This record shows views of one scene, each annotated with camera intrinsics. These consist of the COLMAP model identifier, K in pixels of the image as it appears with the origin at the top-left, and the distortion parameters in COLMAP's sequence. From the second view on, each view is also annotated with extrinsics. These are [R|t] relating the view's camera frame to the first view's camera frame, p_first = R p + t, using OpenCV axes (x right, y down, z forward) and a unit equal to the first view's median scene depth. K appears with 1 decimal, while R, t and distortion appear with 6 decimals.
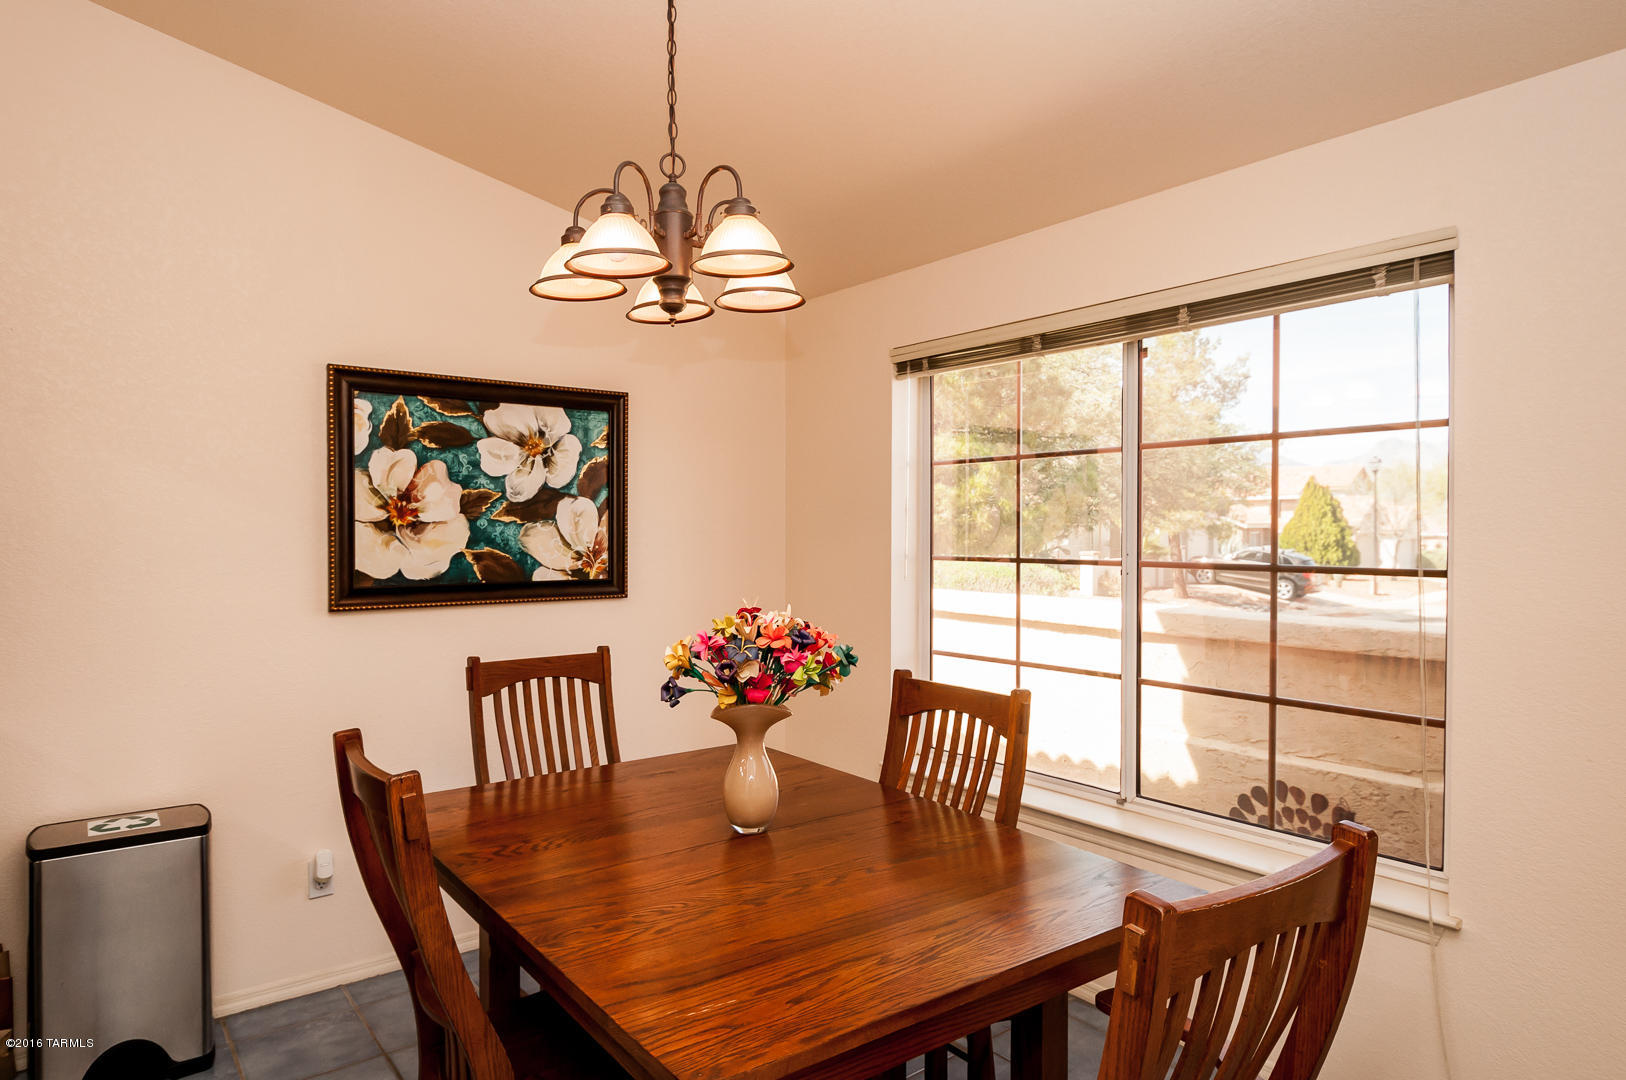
lens RADIAL K [[975.7, 0, 813.0], [0, 975.7, 540.0], [0, 0, 1]] dist [0.004096, 0.000416]
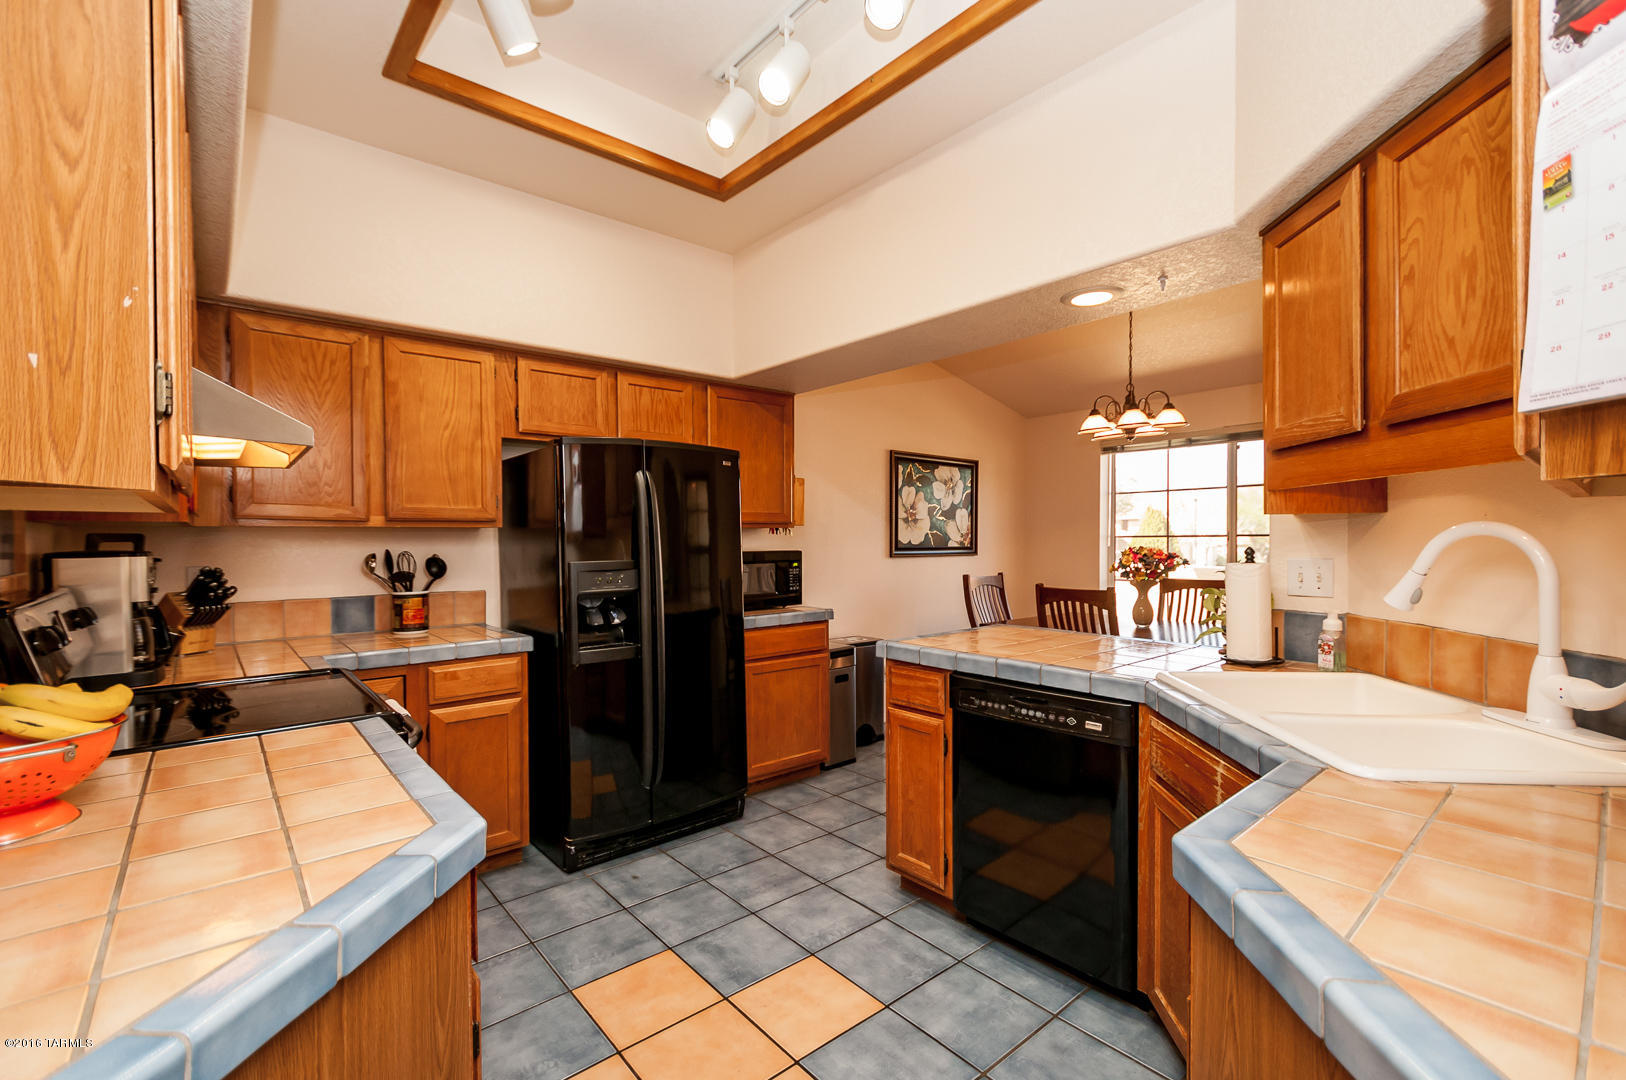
lens RADIAL K [[708.0, 0, 809.9], [0, 708.0, 550.2], [0, 0, 1]] dist [0.002063, 0.000204]
pose [[0.998702, -0.001880, 0.050909, -0.725035], [0.001963, 0.999997, -0.001568, 0.055579], [-0.050906, 0.001666, 0.998702, -0.621609]]
